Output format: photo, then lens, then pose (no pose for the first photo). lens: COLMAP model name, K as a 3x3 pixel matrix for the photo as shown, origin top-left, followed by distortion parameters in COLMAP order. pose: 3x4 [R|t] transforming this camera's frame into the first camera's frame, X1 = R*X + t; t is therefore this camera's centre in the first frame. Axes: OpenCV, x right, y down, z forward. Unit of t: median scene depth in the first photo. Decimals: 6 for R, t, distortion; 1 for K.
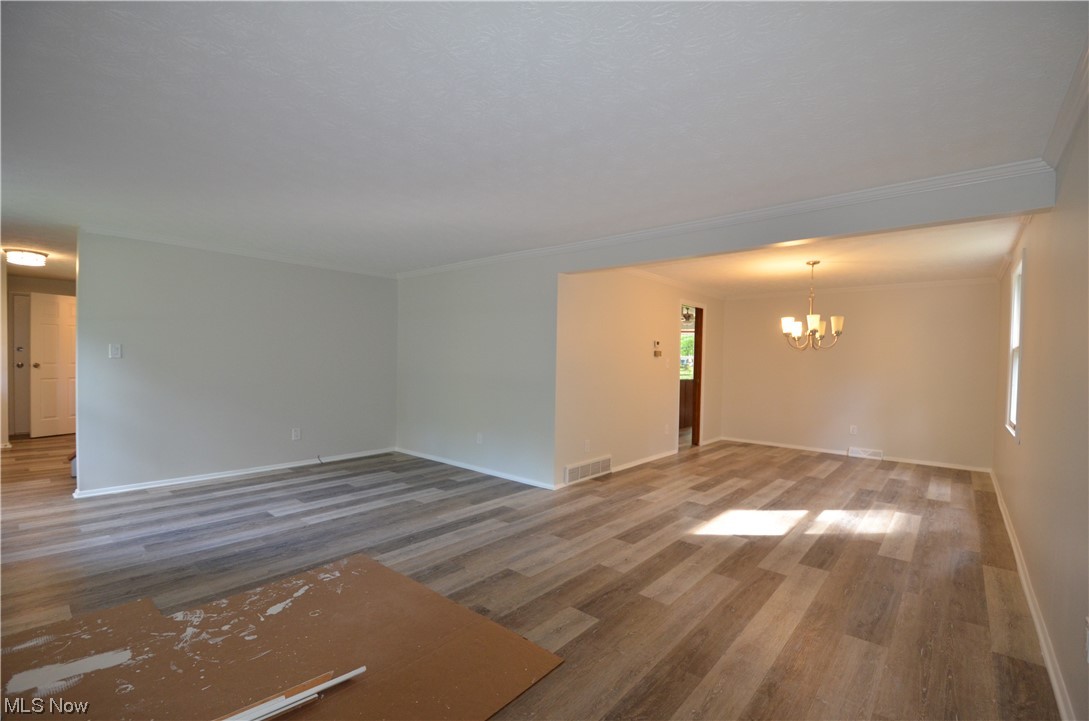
lens RADIAL K [[486.5, 0, 550.2], [0, 486.5, 361.0], [0, 0, 1]] dist [-0.026826, -0.003165]
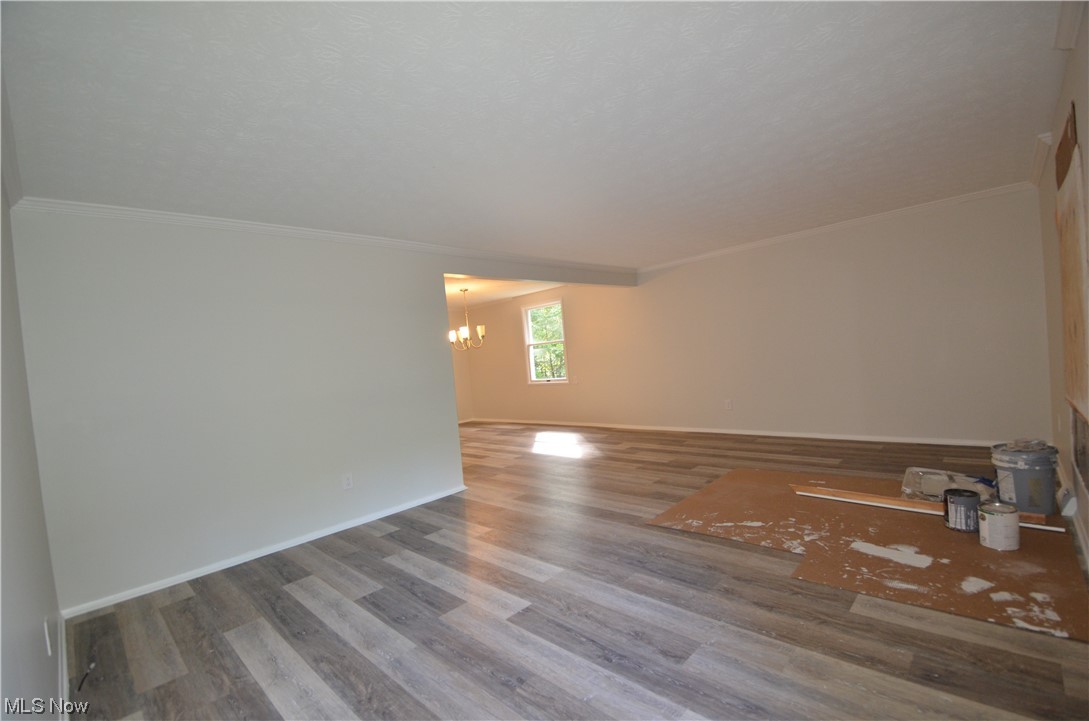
lens RADIAL K [[486.5, 0, 553.5], [0, 486.5, 359.6], [0, 0, 1]] dist [-0.026826, -0.003165]
pose [[0.060867, -0.043183, 0.997211, -1.465330], [0.110186, 0.993248, 0.036286, -0.028121], [-0.992045, 0.107670, 0.065214, 1.087712]]
